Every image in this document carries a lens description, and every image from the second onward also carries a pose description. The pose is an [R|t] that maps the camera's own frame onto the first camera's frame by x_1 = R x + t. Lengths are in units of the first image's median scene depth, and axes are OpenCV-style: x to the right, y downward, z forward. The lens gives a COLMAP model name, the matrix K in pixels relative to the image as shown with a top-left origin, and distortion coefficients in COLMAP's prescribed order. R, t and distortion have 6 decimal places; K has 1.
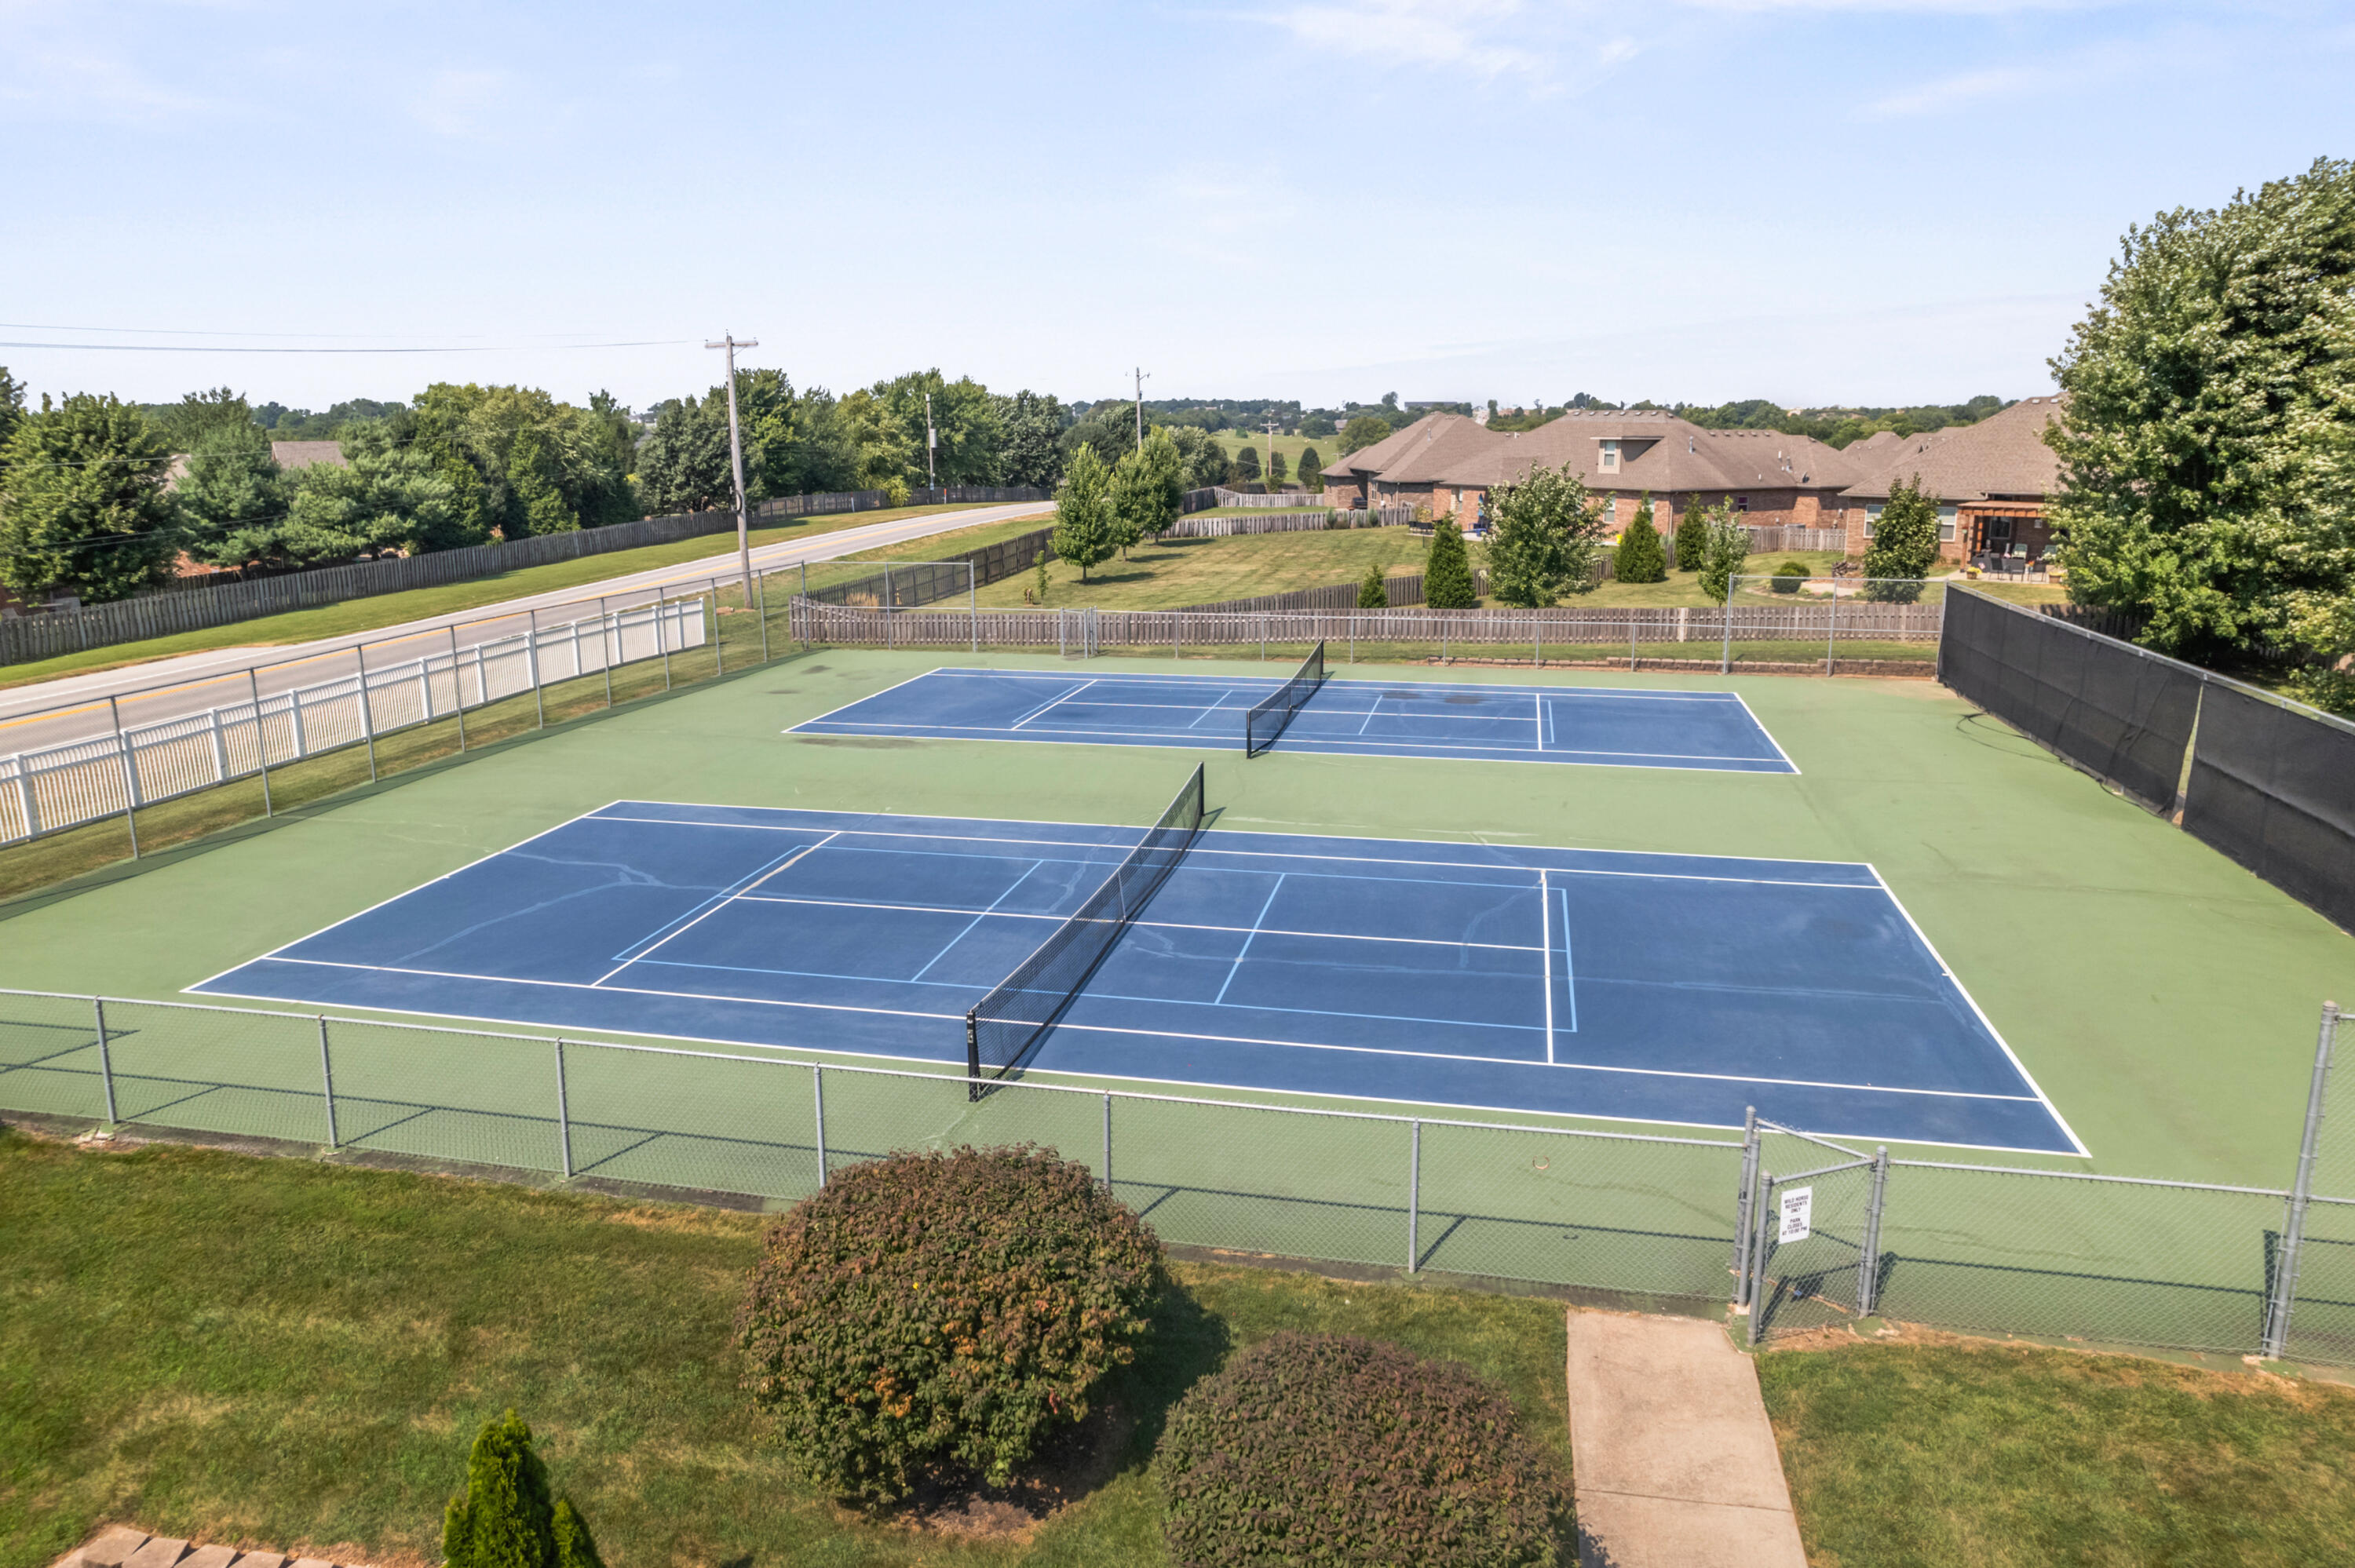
lens RADIAL K [[1511.4, 0, 1160.4], [0, 1511.4, 776.6], [0, 0, 1]] dist [-0.056168, 0.038321]
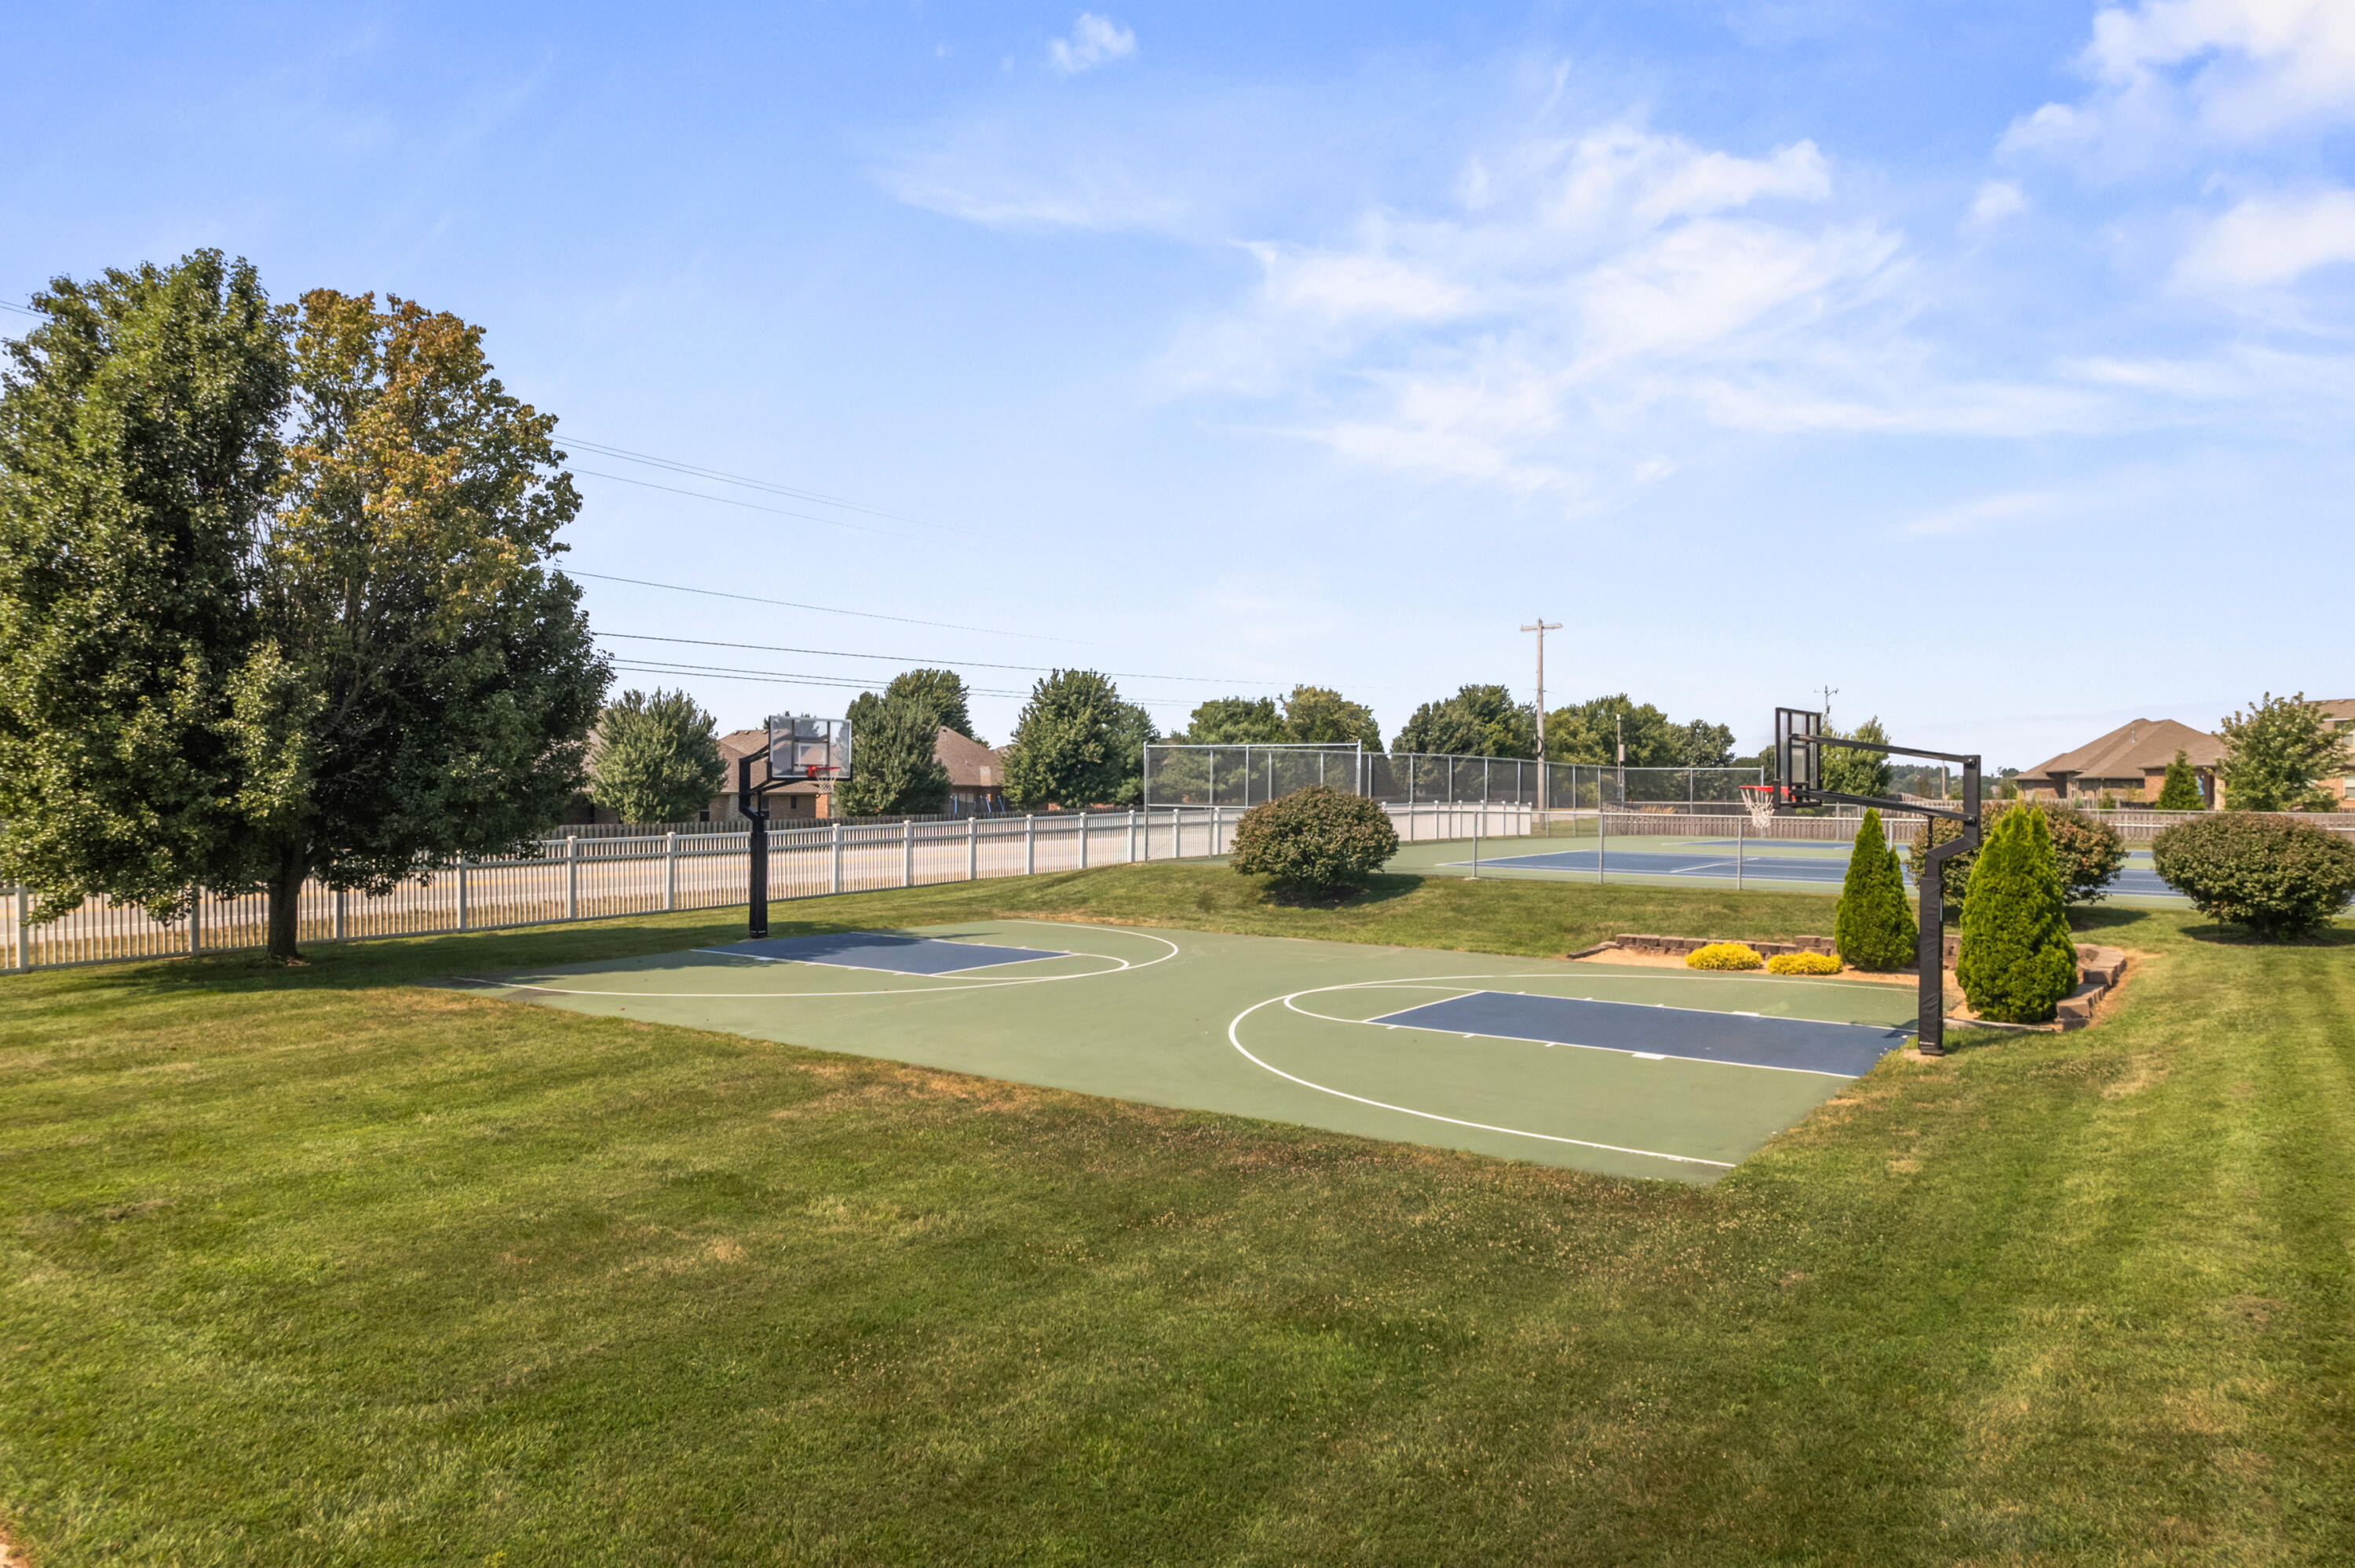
lens RADIAL K [[1511.4, 0, 1166.5], [0, 1511.4, 787.3], [0, 0, 1]] dist [-0.056168, 0.038321]
pose [[0.924070, 0.016354, -0.381873, -0.039171], [-0.104174, 0.972037, -0.210455, 0.074344], [0.367753, 0.234257, 0.899934, -0.128869]]
